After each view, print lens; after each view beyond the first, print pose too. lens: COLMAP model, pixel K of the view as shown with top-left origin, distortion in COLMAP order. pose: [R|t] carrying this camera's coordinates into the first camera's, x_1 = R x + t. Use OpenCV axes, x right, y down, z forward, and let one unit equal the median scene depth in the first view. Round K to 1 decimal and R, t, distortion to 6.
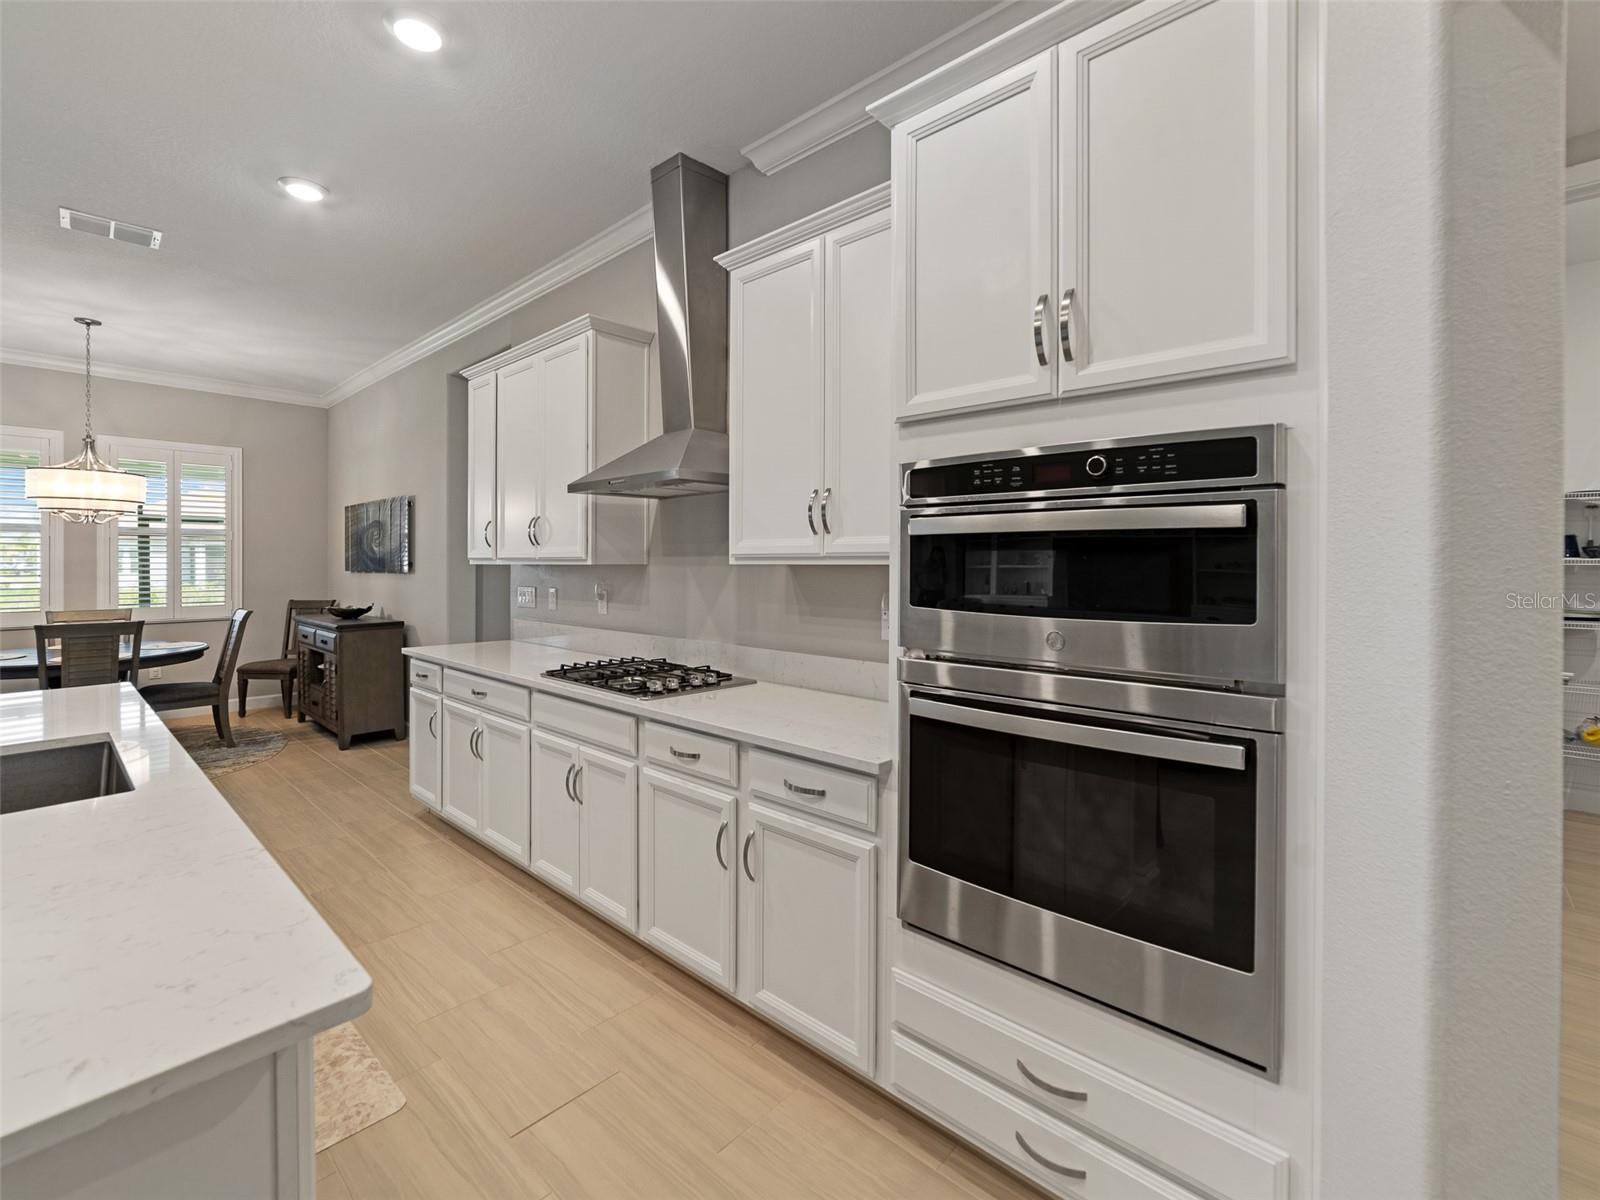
lens RADIAL K [[702.0, 0, 800.6], [0, 702.0, 562.1], [0, 0, 1]] dist [-0.013021, 0.000394]
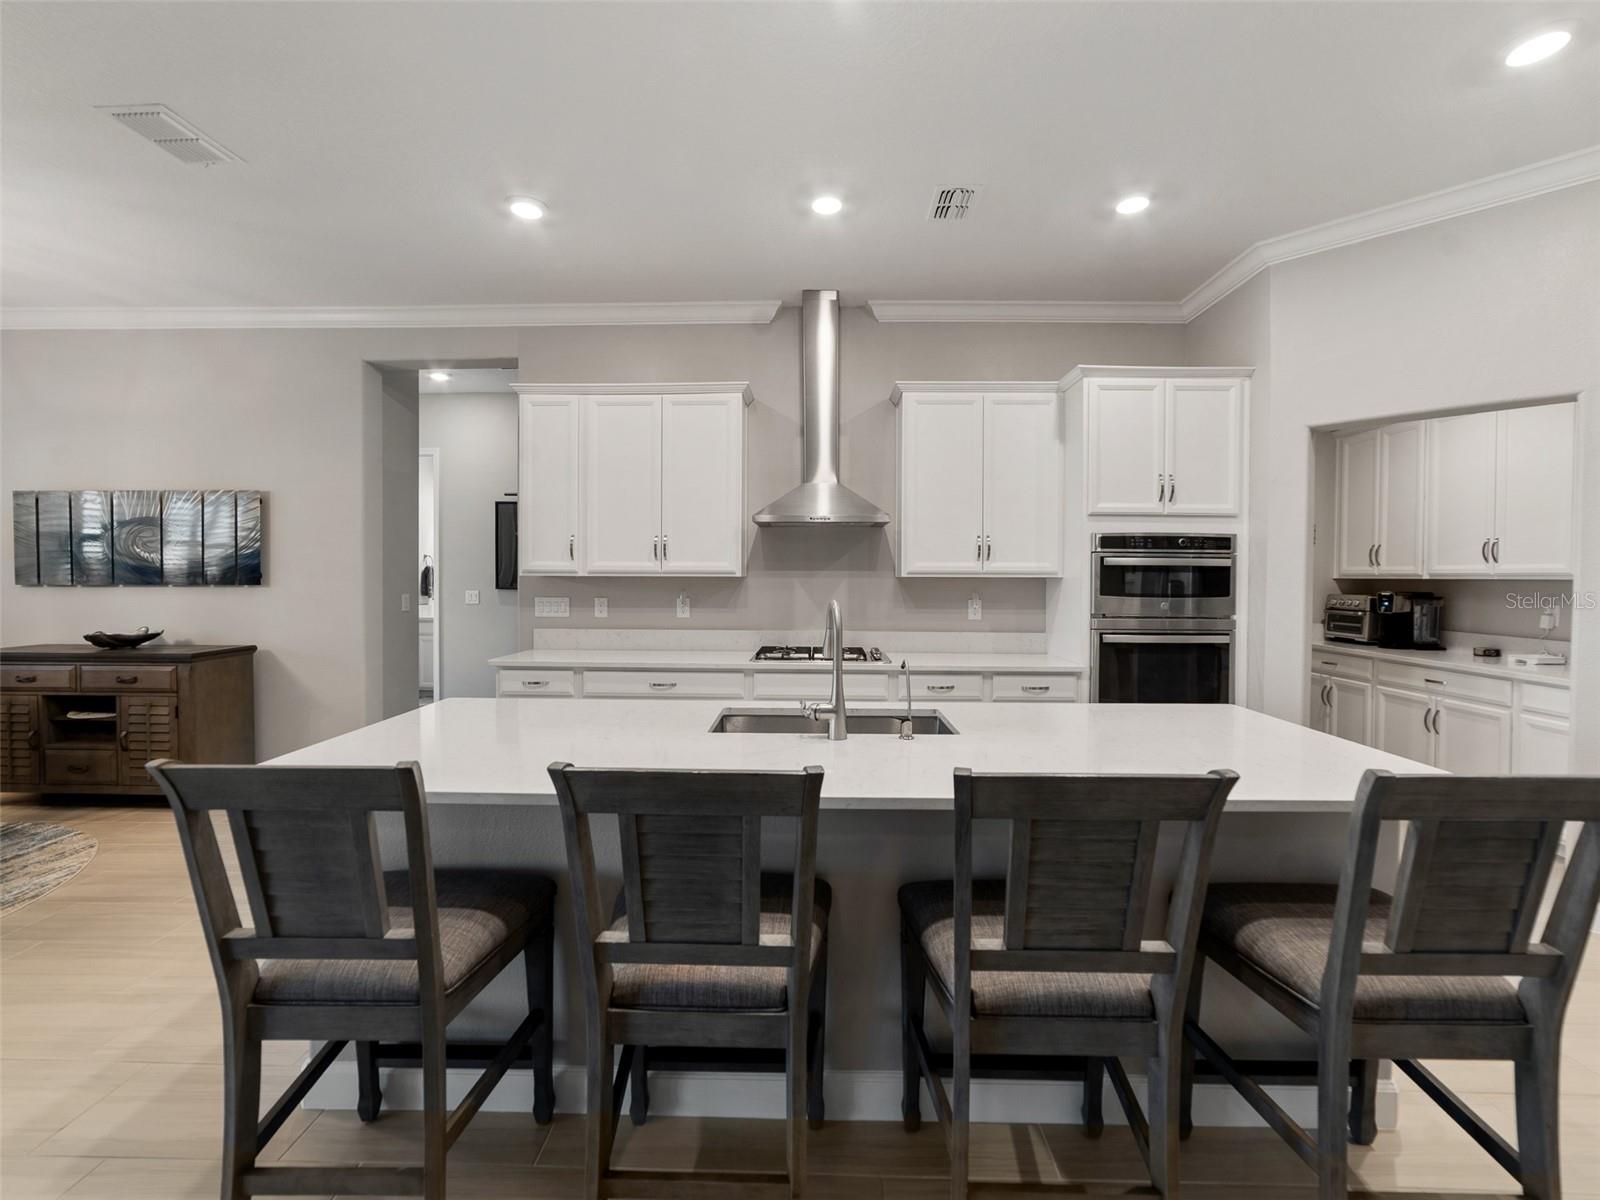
lens RADIAL K [[678.8, 0, 801.0], [0, 678.8, 592.8], [0, 0, 1]] dist [-0.014235, 0.000191]
pose [[0.755885, -0.011526, 0.654603, -1.888522], [-0.005762, 0.999689, 0.024256, 0.004676], [-0.654680, -0.022107, 0.755583, -0.026806]]
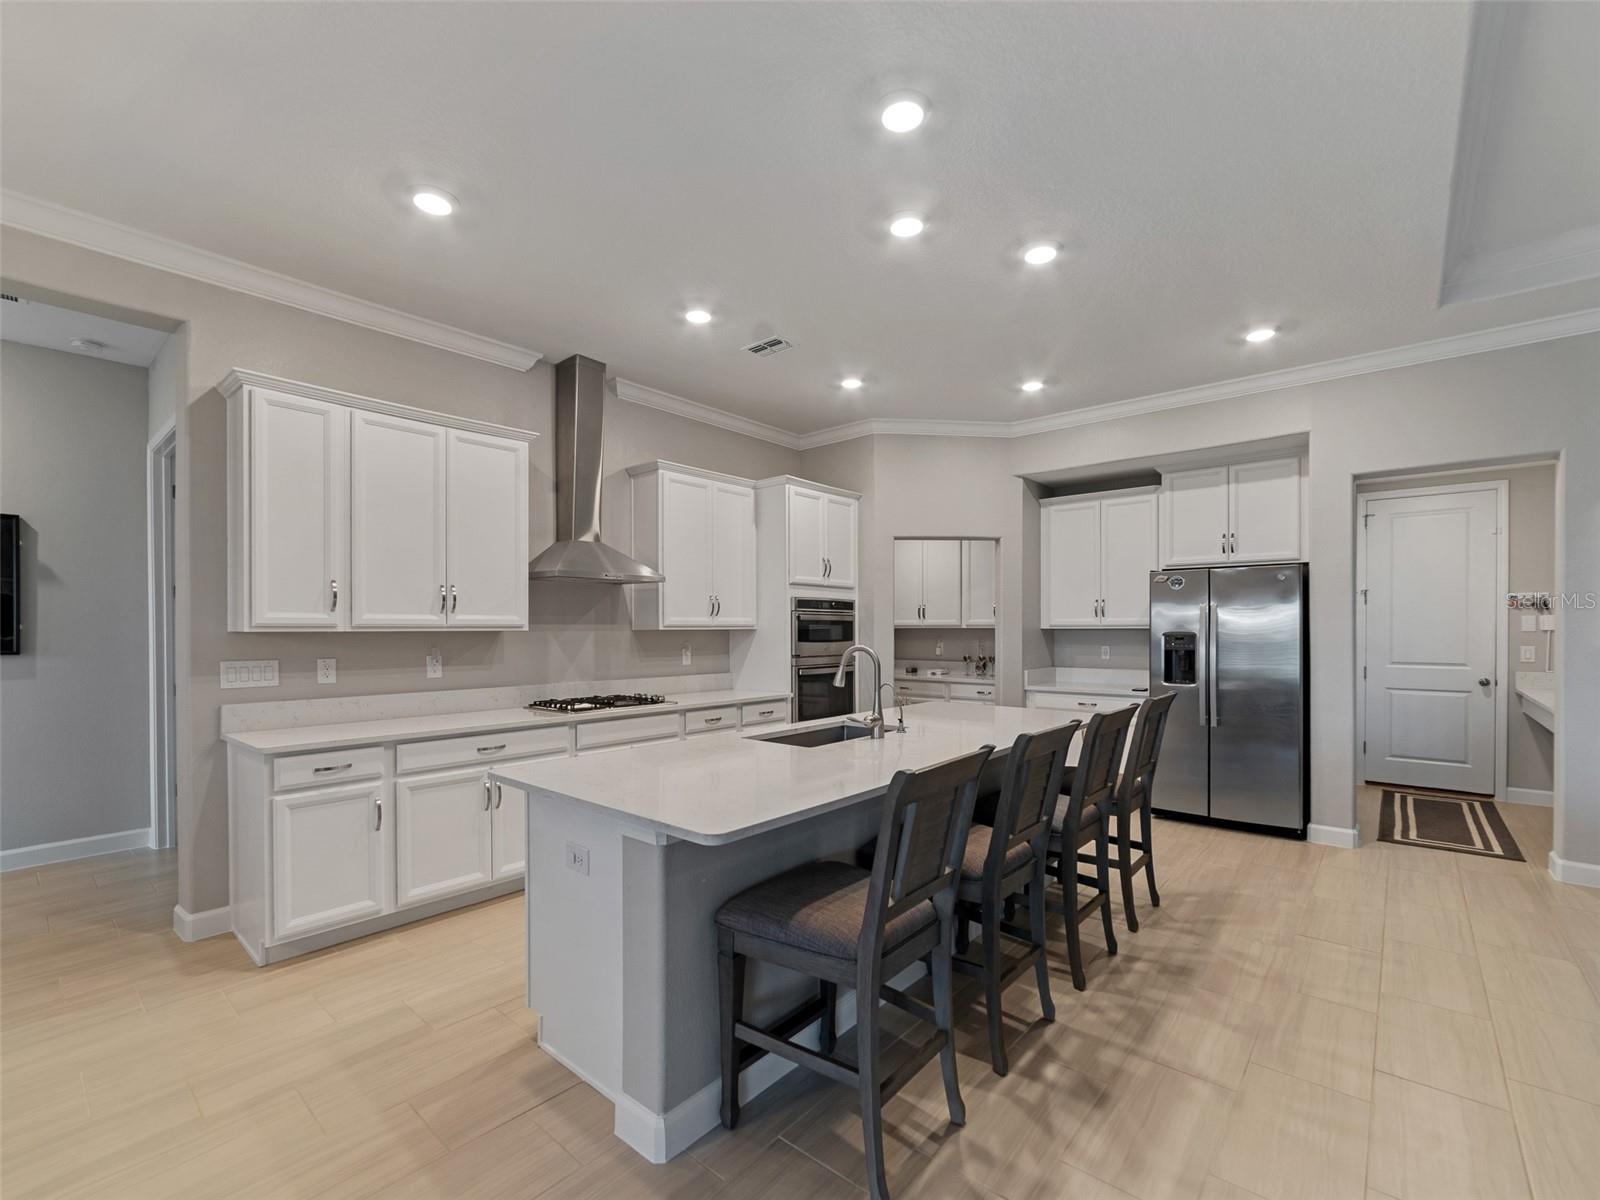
lens RADIAL K [[707.6, 0, 791.0], [0, 707.6, 629.9], [0, 0, 1]] dist [-0.028333, 0.000166]
pose [[-0.011982, -0.002584, 0.999925, -2.863119], [0.001307, 0.999996, 0.002599, -0.000476], [-0.999927, 0.001338, -0.011979, 0.997121]]
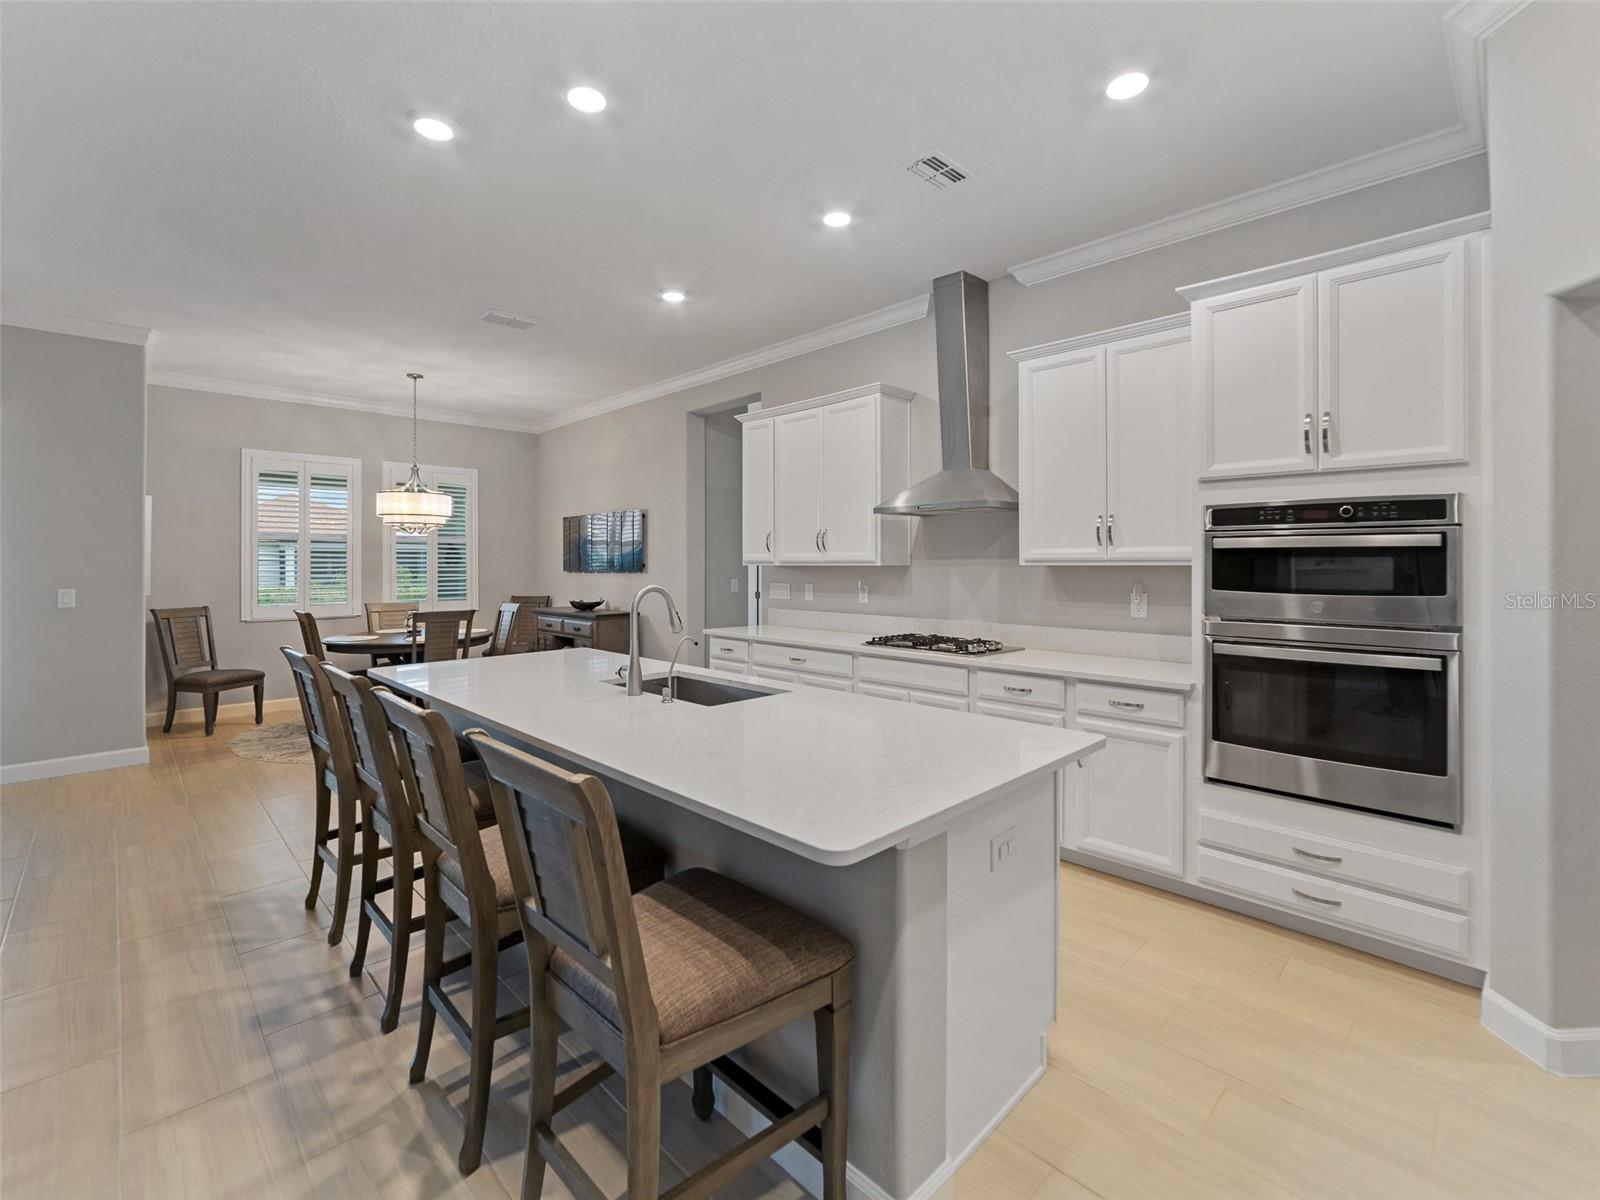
lens RADIAL K [[702.0, 0, 800.6], [0, 702.0, 562.1], [0, 0, 1]] dist [-0.013021, 0.000394]
pose [[0.998337, -0.002399, -0.057593, -0.686725], [0.002394, 0.999997, -0.000160, -0.006153], [0.057593, 0.000022, 0.998340, -0.686871]]
